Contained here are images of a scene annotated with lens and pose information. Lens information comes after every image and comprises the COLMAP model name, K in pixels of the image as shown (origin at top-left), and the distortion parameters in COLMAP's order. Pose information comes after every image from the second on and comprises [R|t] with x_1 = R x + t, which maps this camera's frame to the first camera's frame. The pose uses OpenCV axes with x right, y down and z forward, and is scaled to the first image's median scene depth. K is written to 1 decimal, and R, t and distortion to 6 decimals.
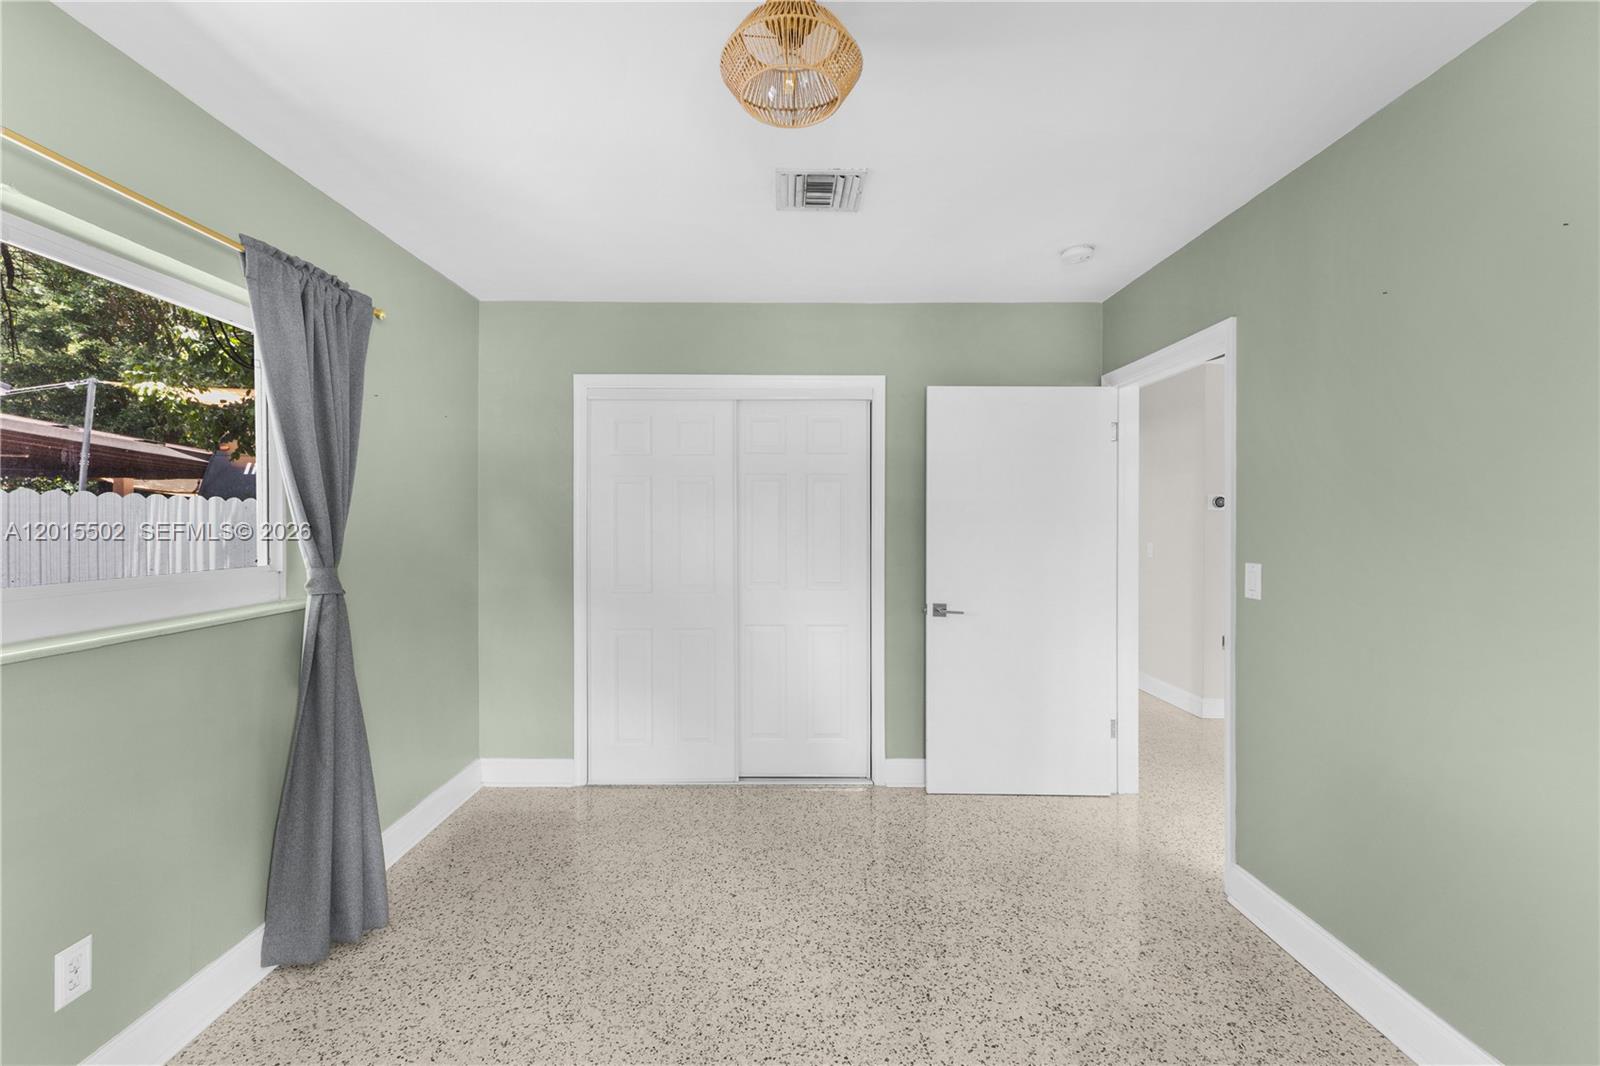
lens RADIAL K [[692.3, 0, 788.9], [0, 692.3, 528.4], [0, 0, 1]] dist [0.008701, -0.000525]
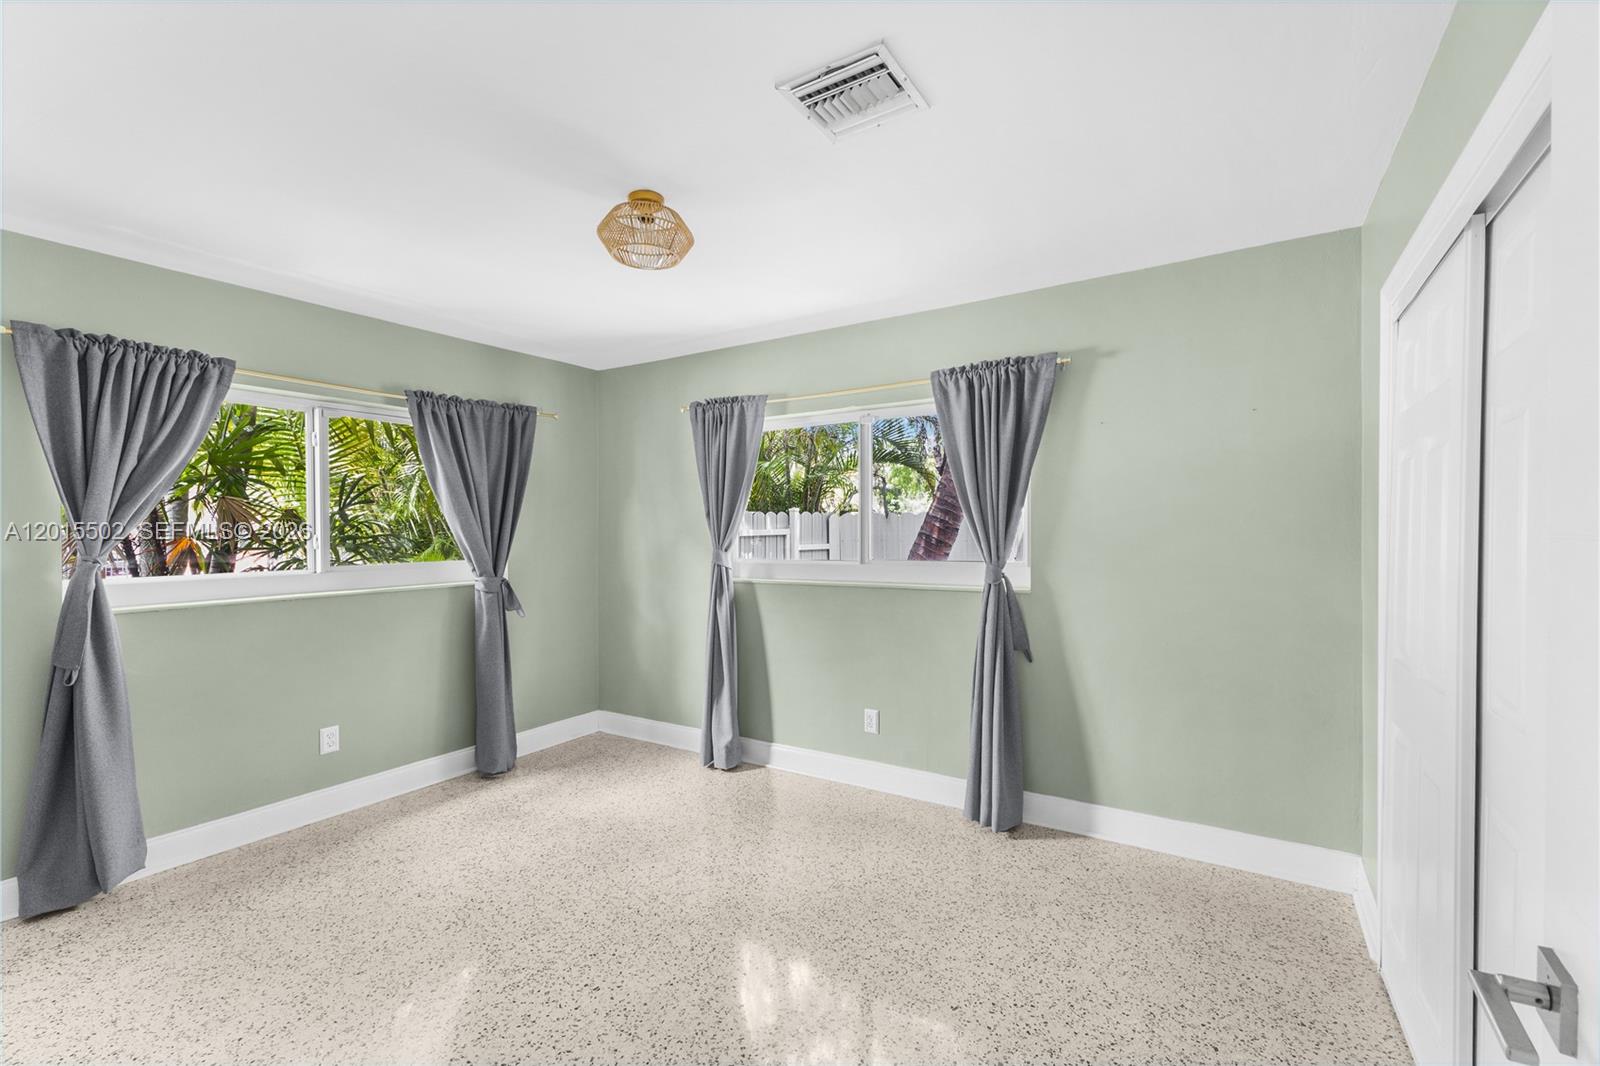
lens RADIAL K [[692.3, 0, 788.3], [0, 692.3, 531.6], [0, 0, 1]] dist [0.008701, -0.000525]
pose [[-0.539844, 0.006436, -0.841741, 0.842108], [-0.011728, 0.999816, 0.015167, -0.013749], [0.841683, 0.018060, -0.539669, 1.577198]]
